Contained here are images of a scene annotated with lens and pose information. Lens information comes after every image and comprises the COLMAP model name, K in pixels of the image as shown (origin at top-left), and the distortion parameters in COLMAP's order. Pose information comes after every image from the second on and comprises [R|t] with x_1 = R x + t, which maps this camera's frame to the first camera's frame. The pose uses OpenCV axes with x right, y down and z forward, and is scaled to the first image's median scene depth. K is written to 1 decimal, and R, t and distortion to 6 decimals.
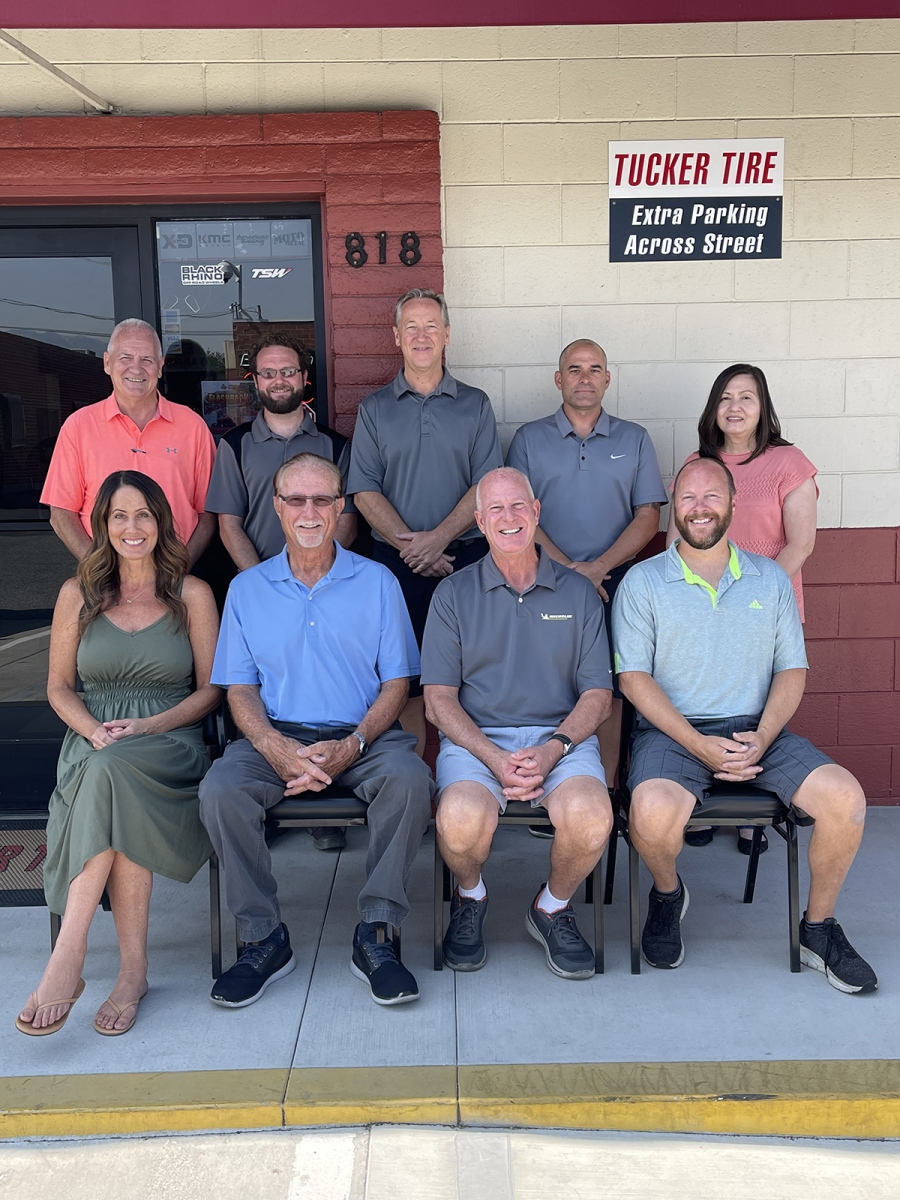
lens RADIAL K [[1236.8, 0, 469.4], [0, 1236.8, 642.6], [0, 0, 1]] dist [0.032300, 0.000000]
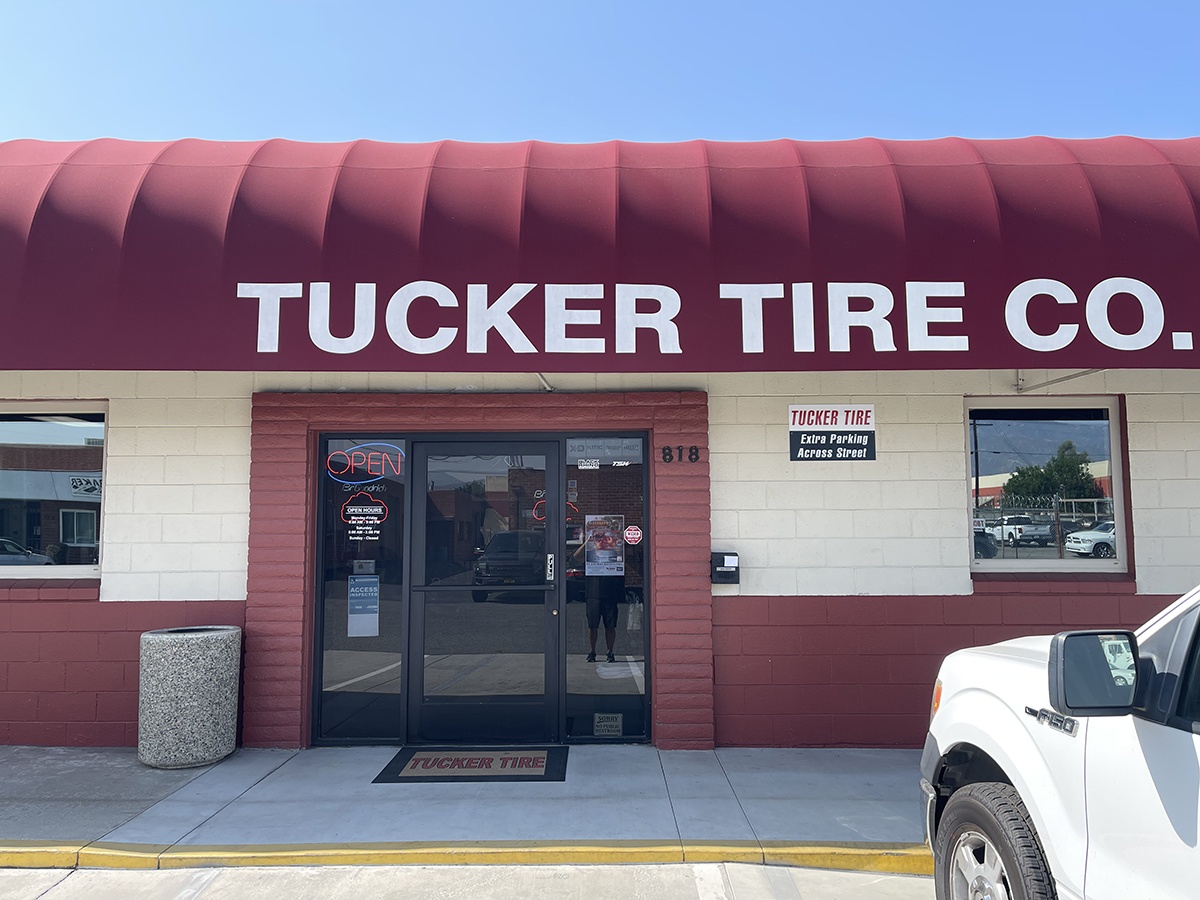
lens RADIAL K [[952.4, 0, 601.6], [0, 952.4, 451.7], [0, 0, 1]] dist [0.059104, -0.051210]
pose [[0.999835, 0.014917, -0.010386, -0.177161], [-0.017070, 0.966919, -0.254511, 0.077746], [0.006246, 0.254646, 0.967014, -0.501386]]
